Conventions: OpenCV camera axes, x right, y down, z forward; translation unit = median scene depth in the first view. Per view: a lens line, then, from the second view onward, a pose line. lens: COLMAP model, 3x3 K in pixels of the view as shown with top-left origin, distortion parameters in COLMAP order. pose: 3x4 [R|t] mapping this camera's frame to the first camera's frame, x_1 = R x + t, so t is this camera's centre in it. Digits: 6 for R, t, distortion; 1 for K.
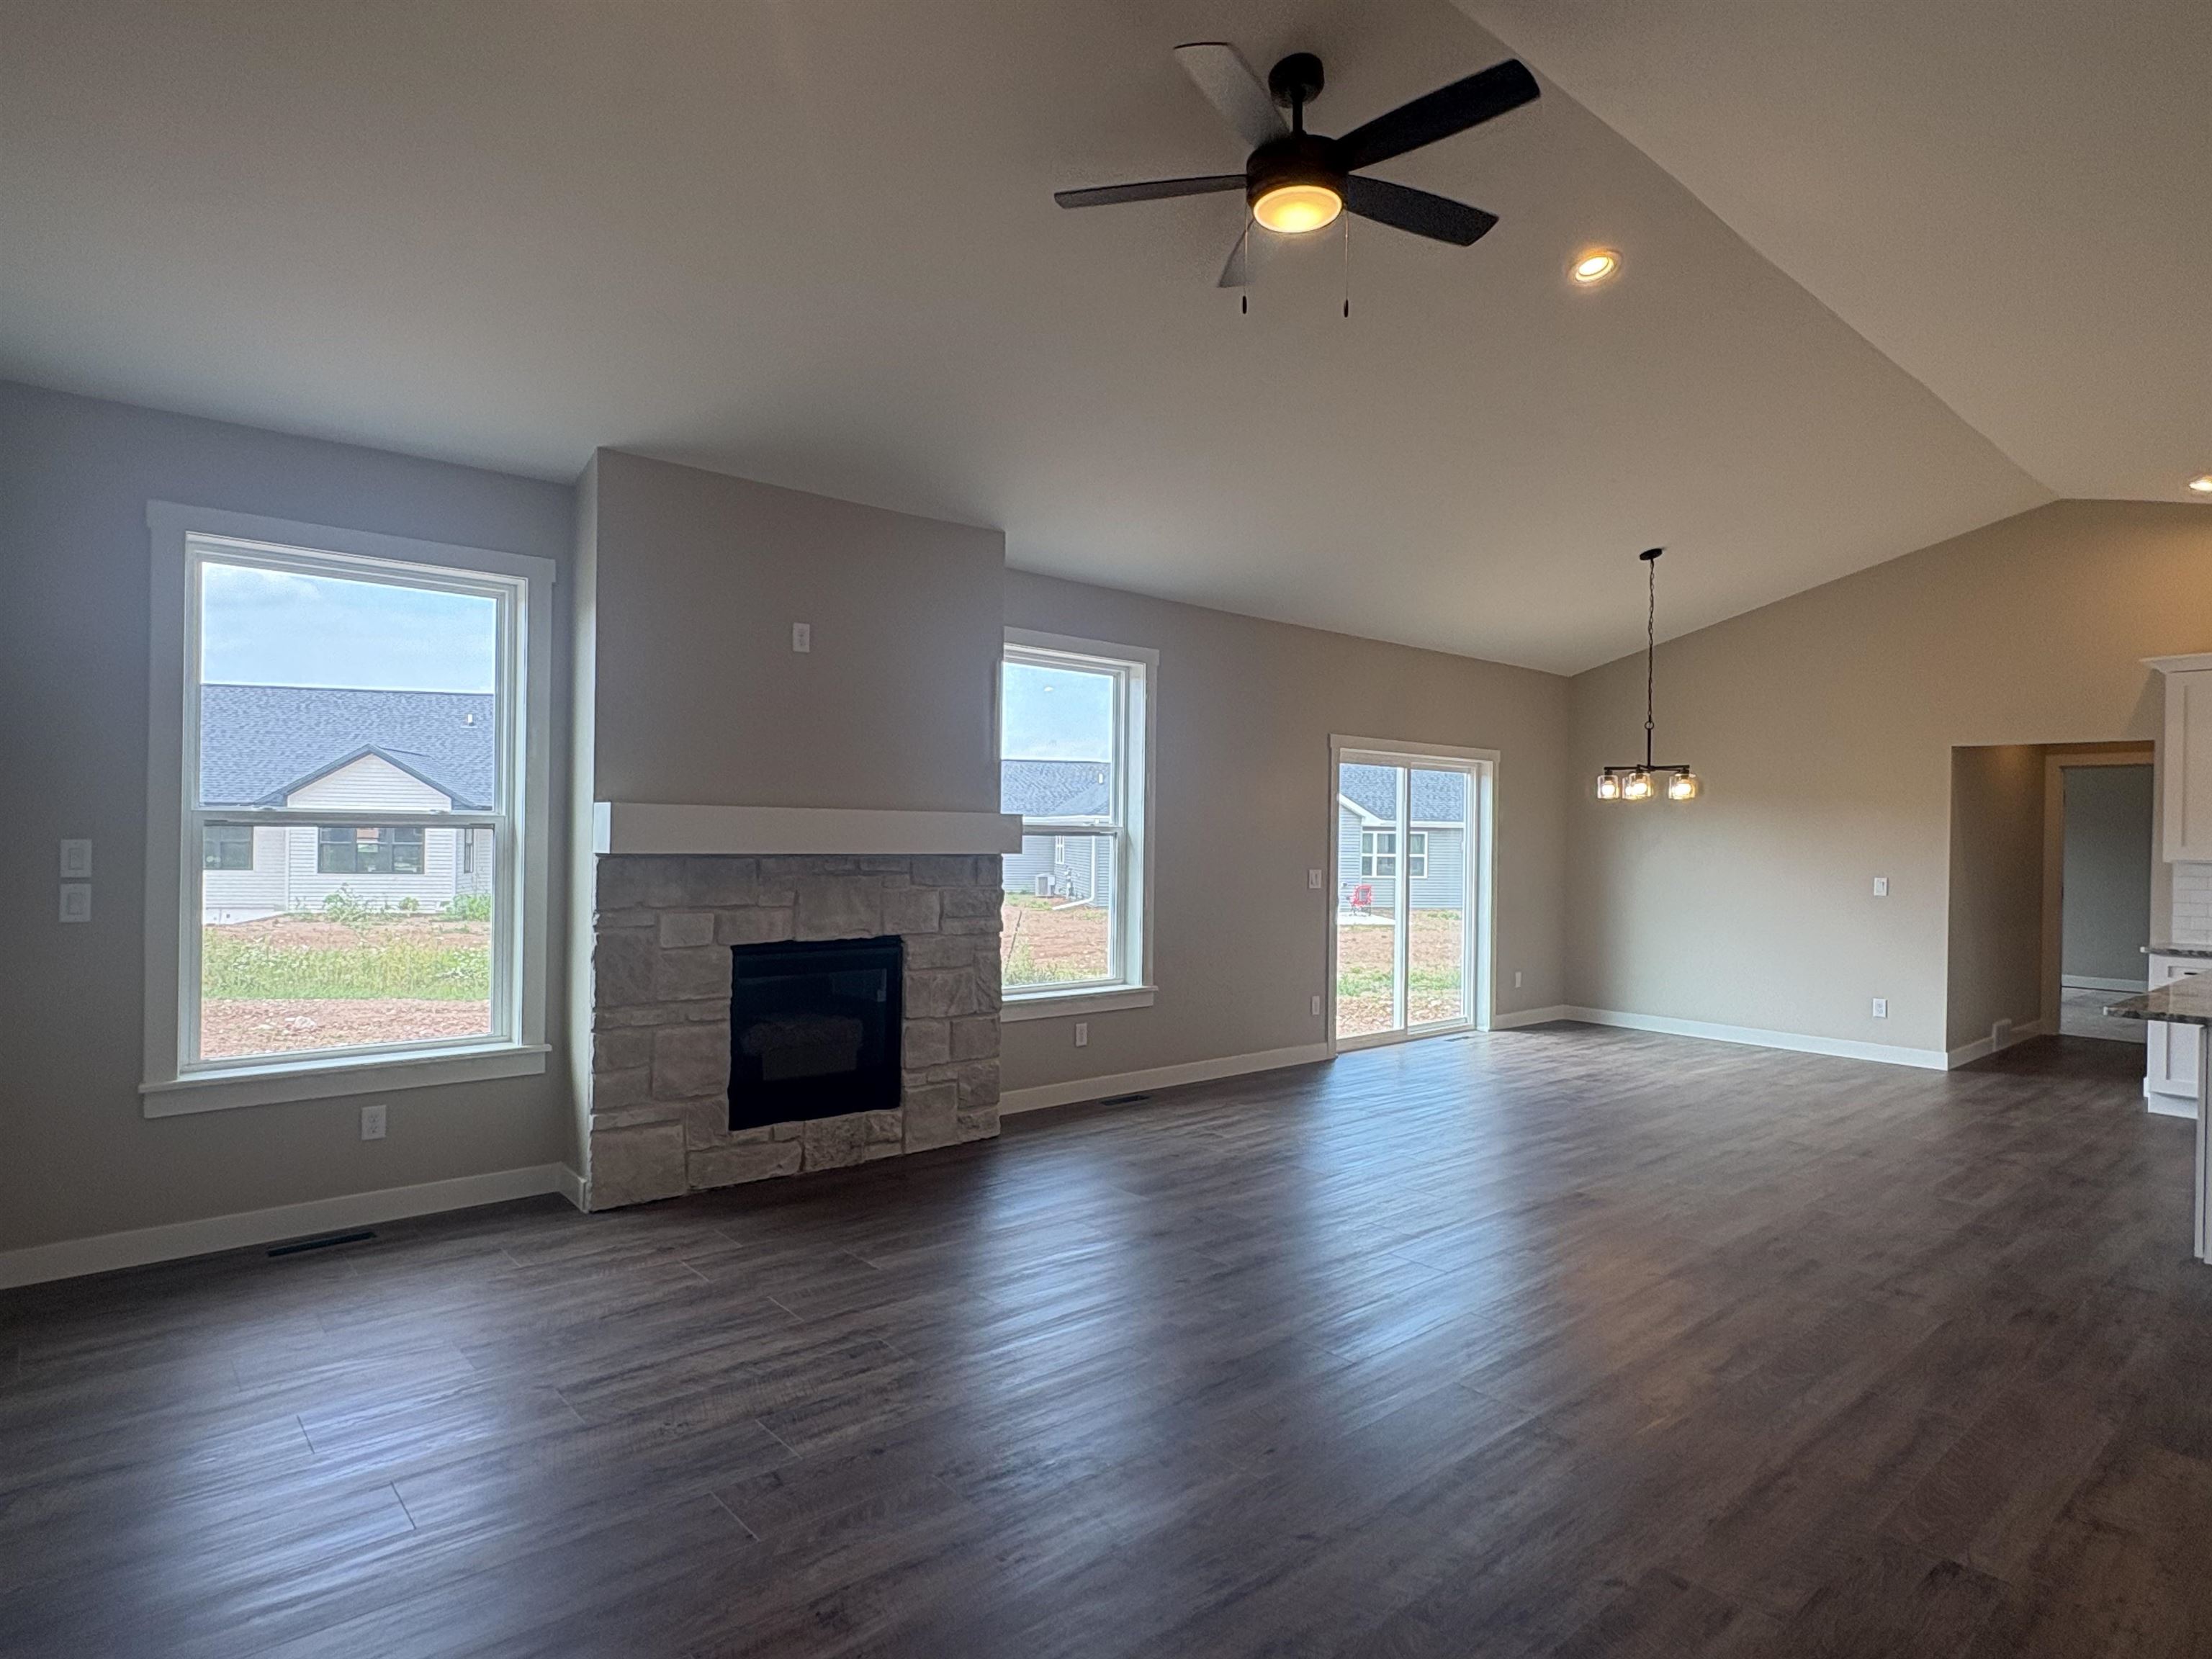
lens RADIAL K [[1227.5, 0, 1105.3], [0, 1227.5, 832.0], [0, 0, 1]] dist [0.001179, -0.000475]
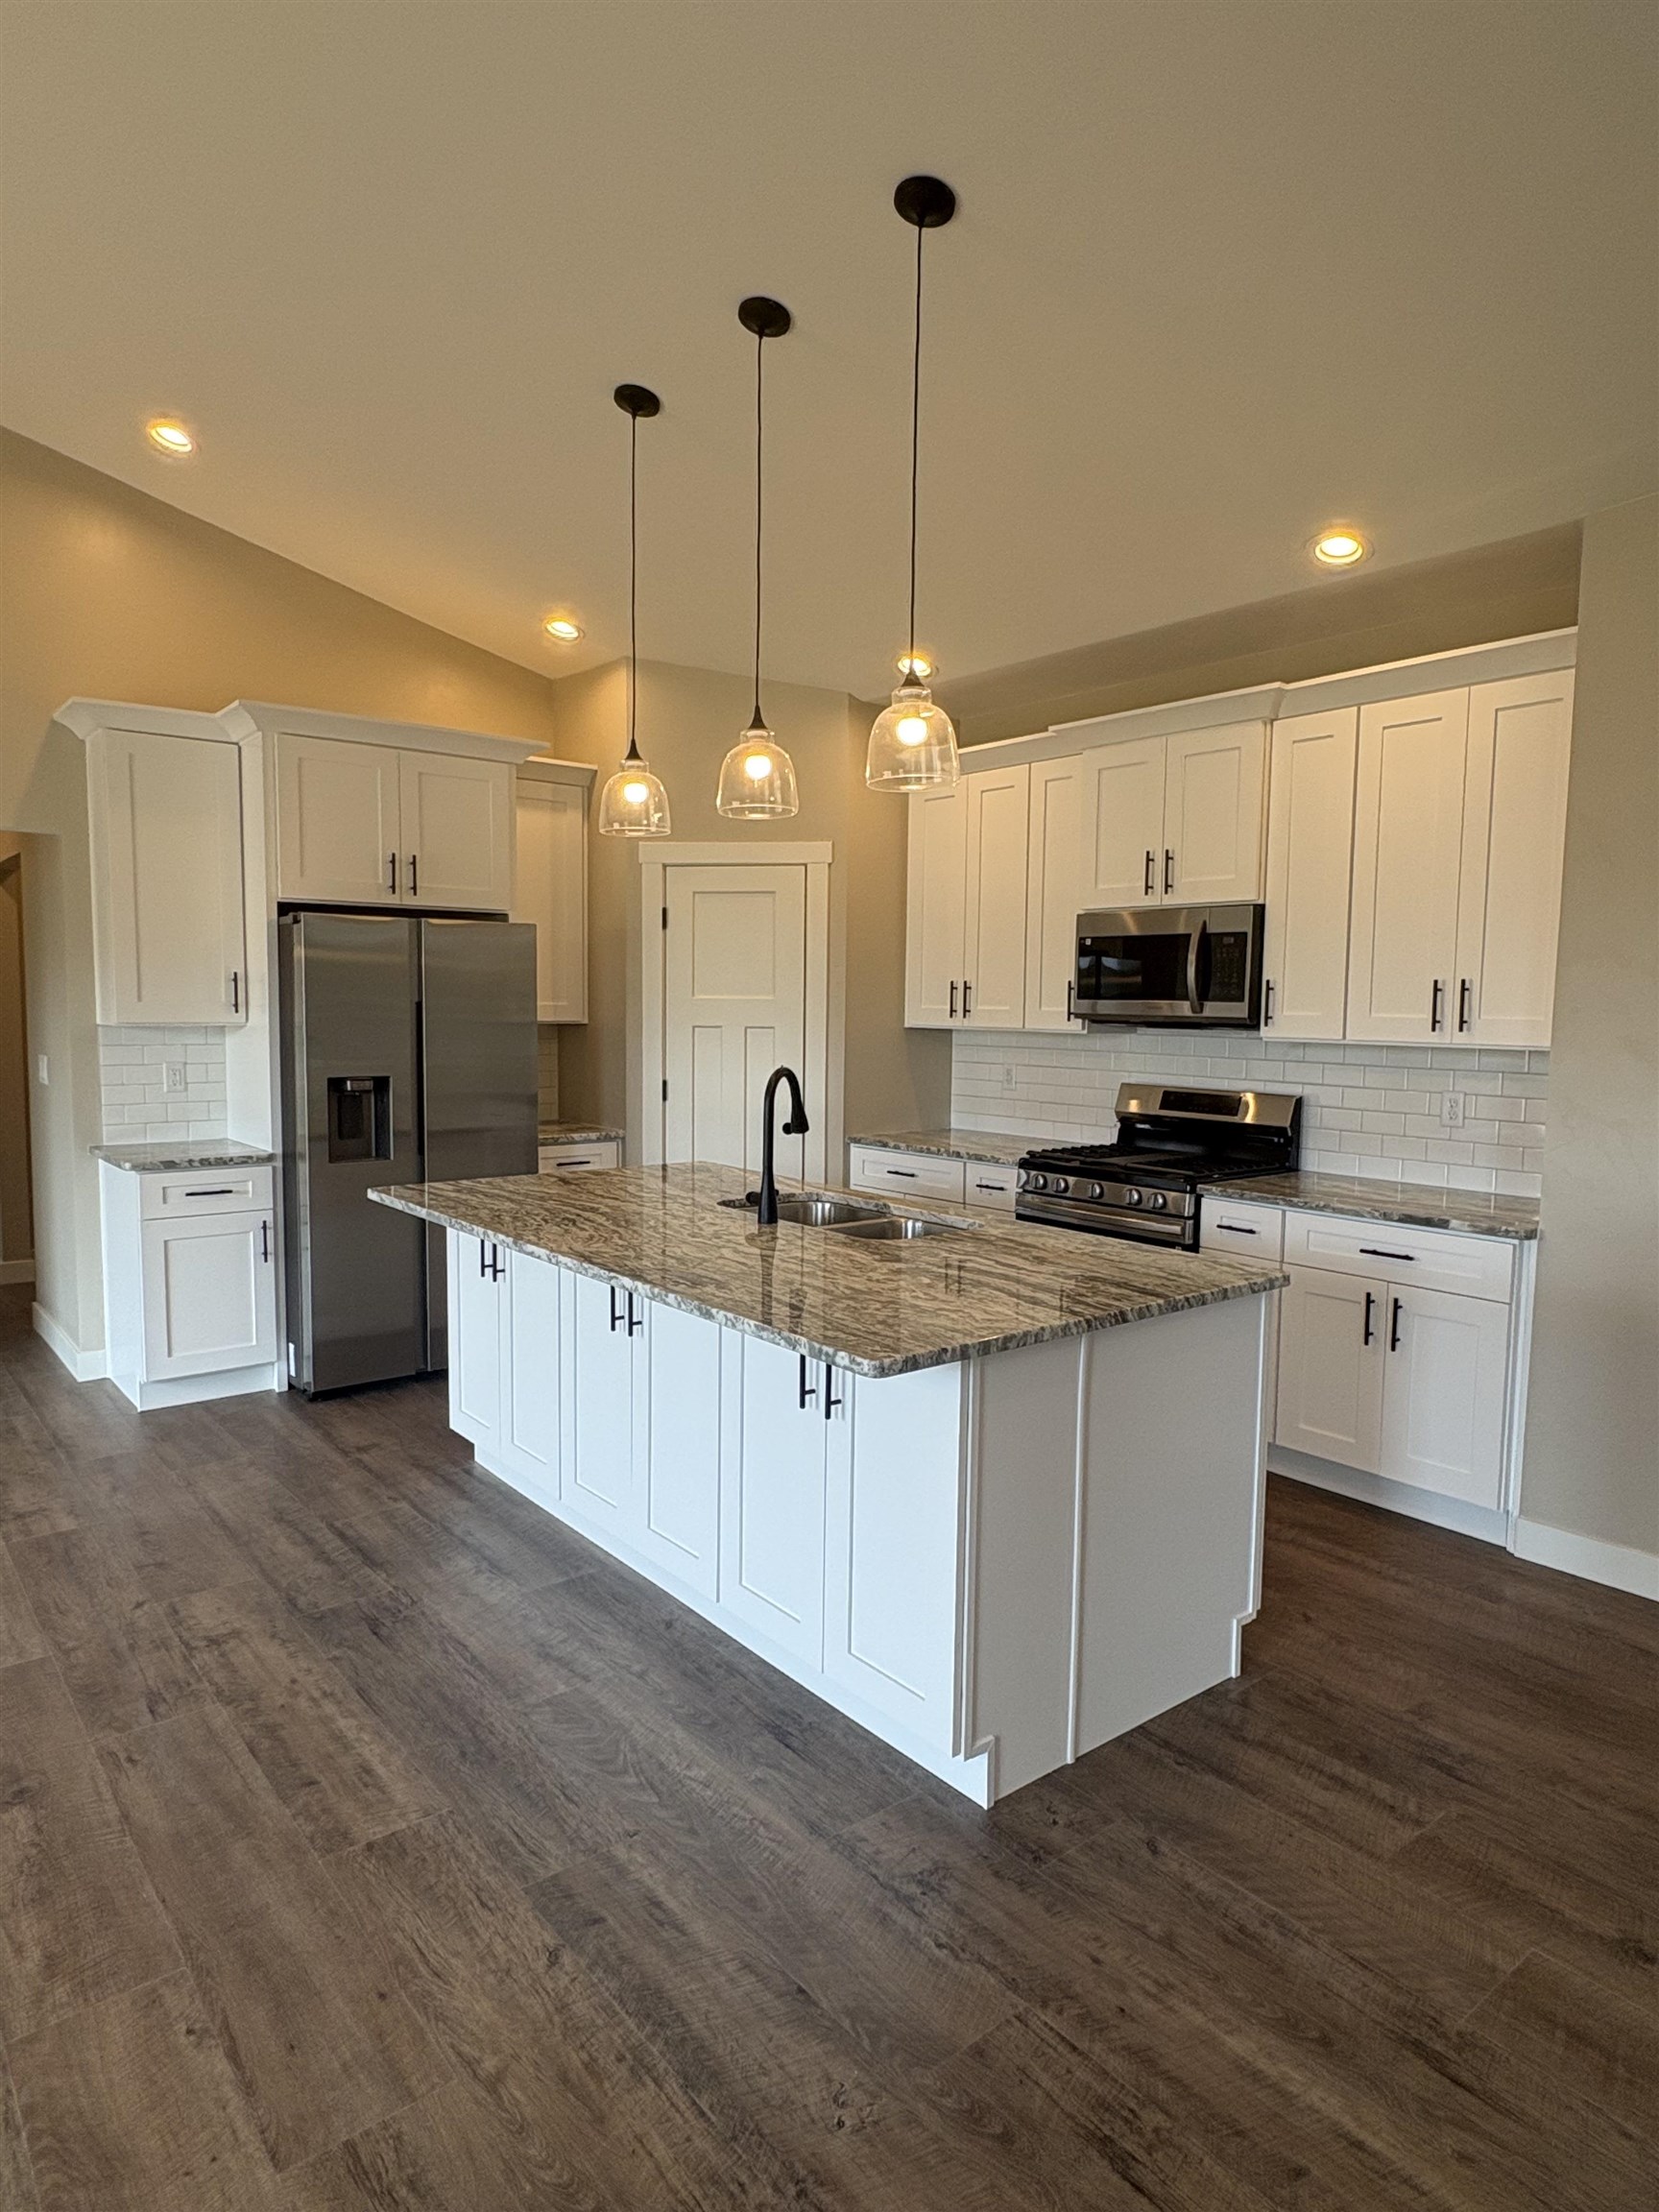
lens RADIAL K [[1309.5, 0, 829.5], [0, 1309.5, 1106.0], [0, 0, 1]] dist [-0.002139, -0.000271]
pose [[0.041729, -0.097197, 0.994390, 0.256994], [-0.010434, 0.995160, 0.097710, -0.006082], [-0.999074, -0.014453, 0.040513, 0.827519]]
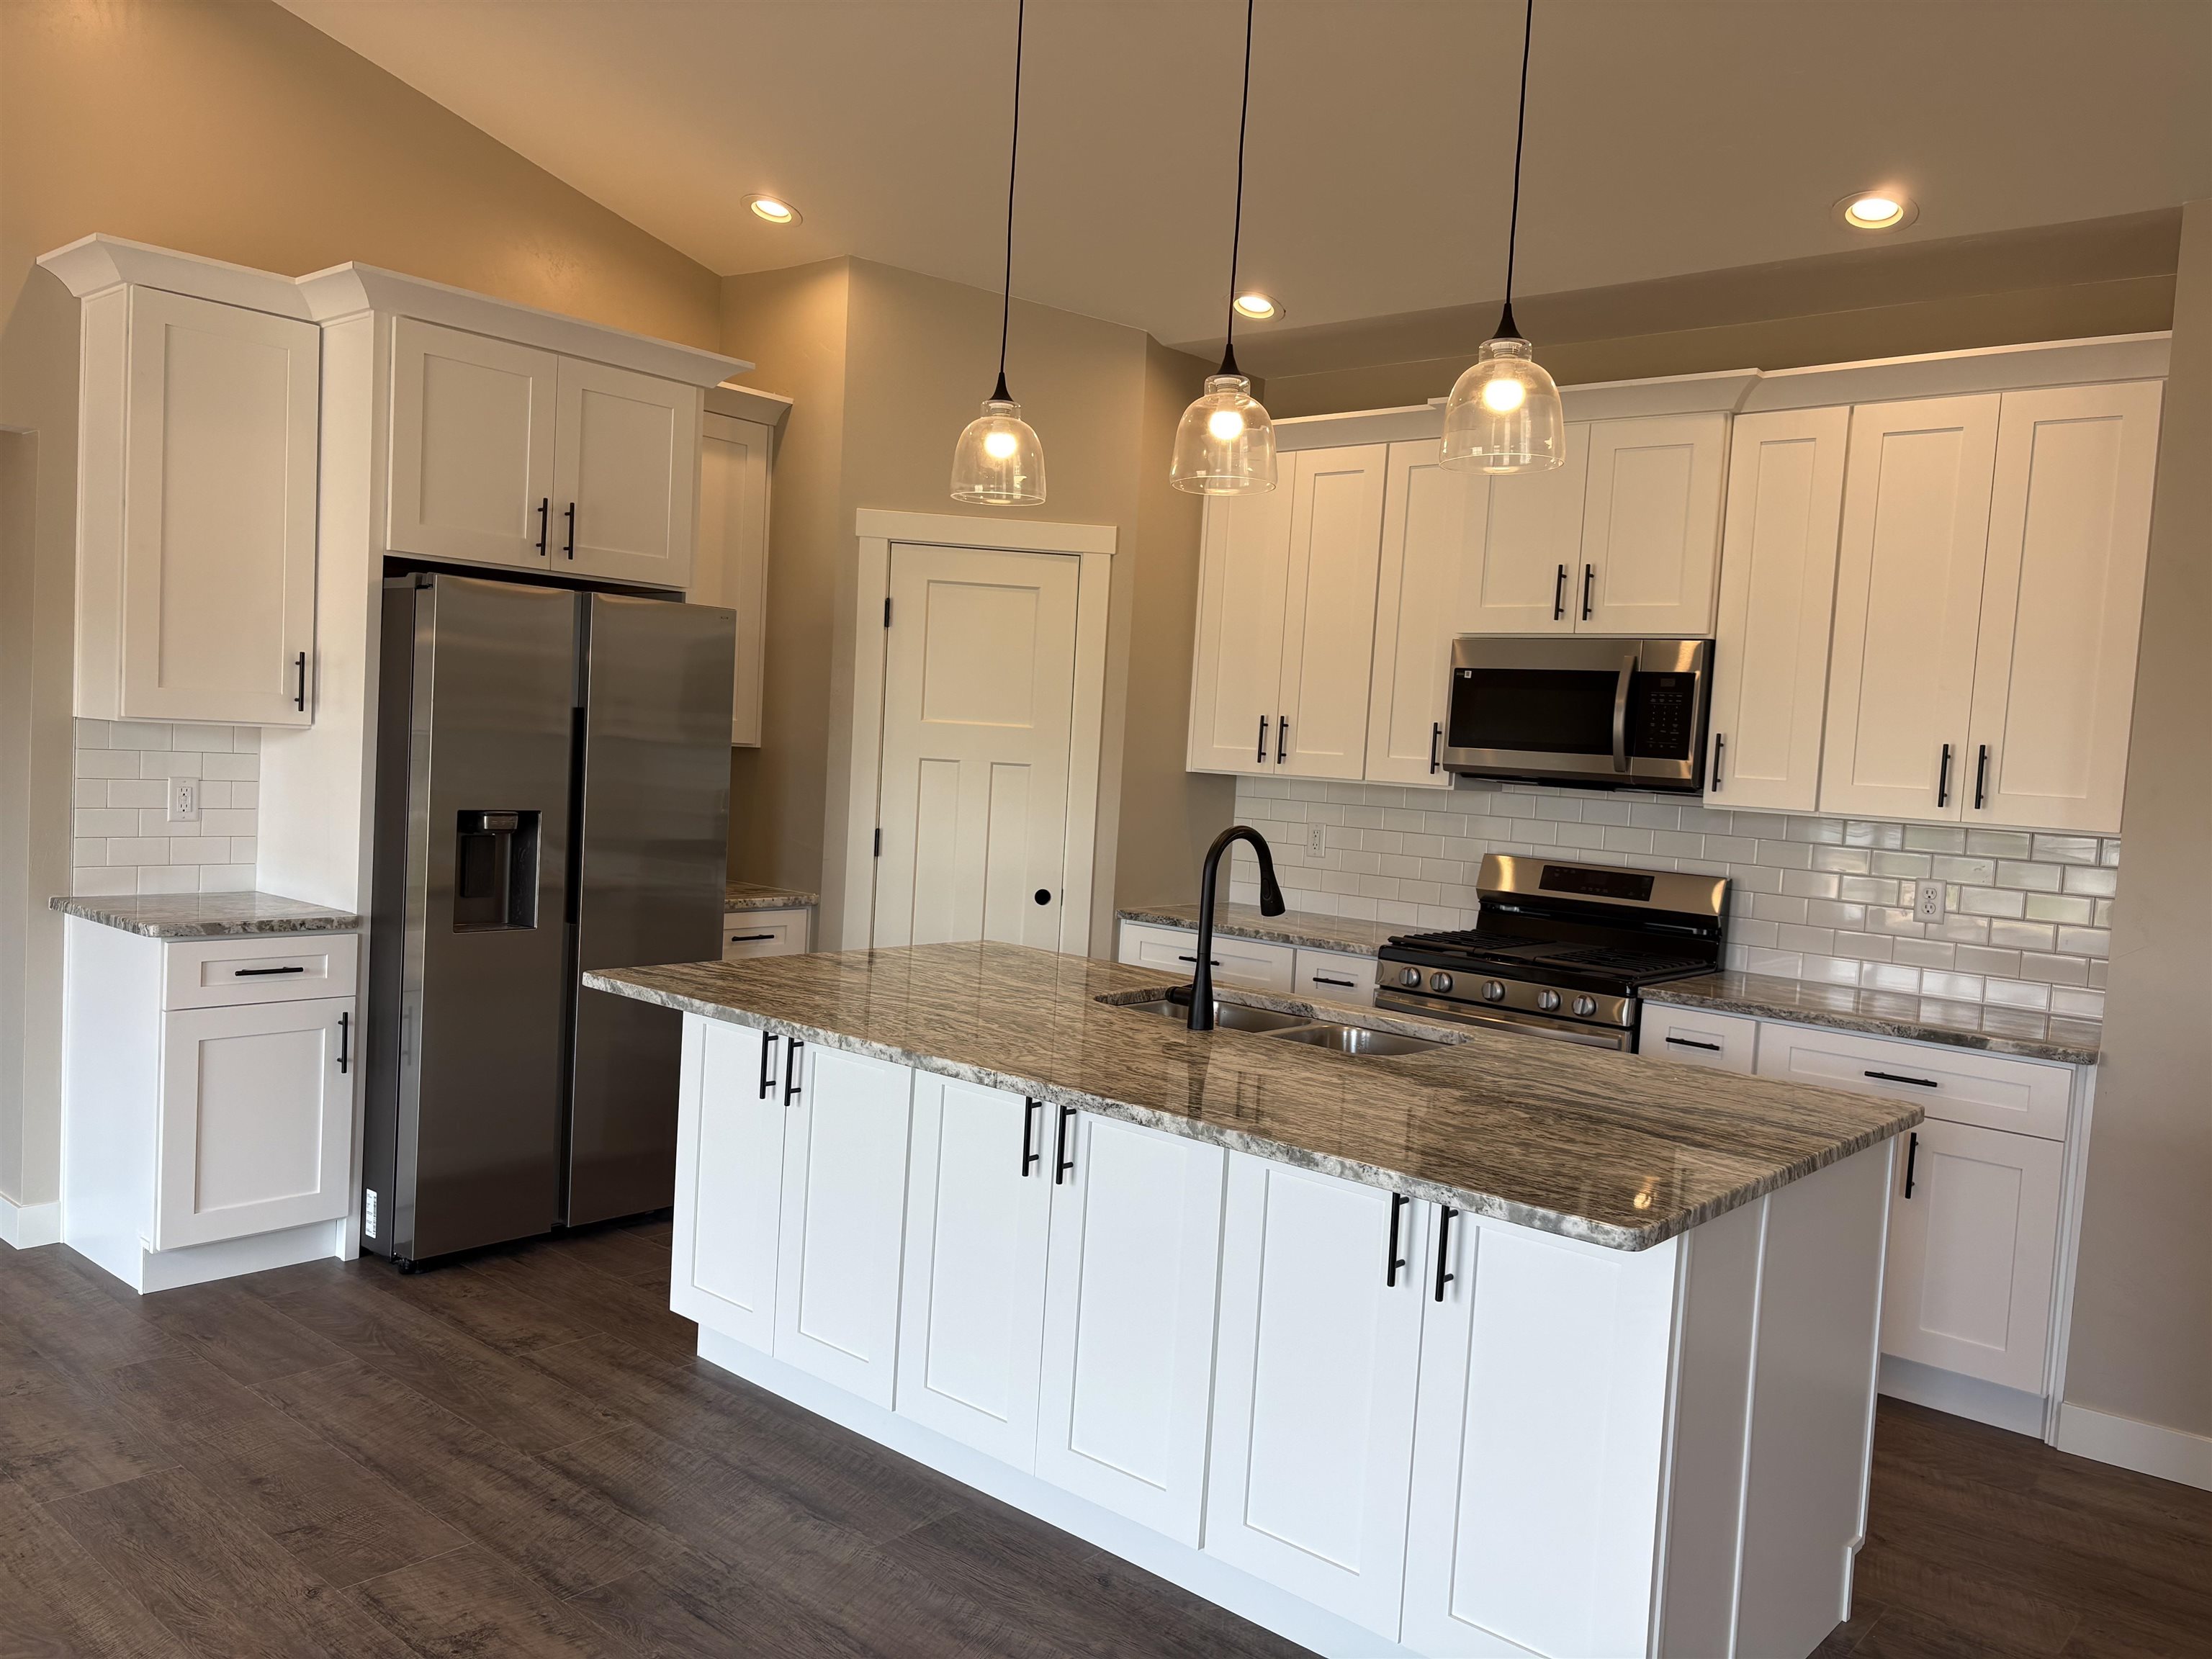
lens RADIAL K [[1666.5, 0, 1107.7], [0, 1666.5, 841.9], [0, 0, 1]] dist [0.065904, -0.080078]
pose [[-0.140107, -0.085136, 0.986470, 0.295225], [-0.059851, 0.995203, 0.077389, 0.000027], [-0.988326, -0.048198, -0.144530, 1.024267]]
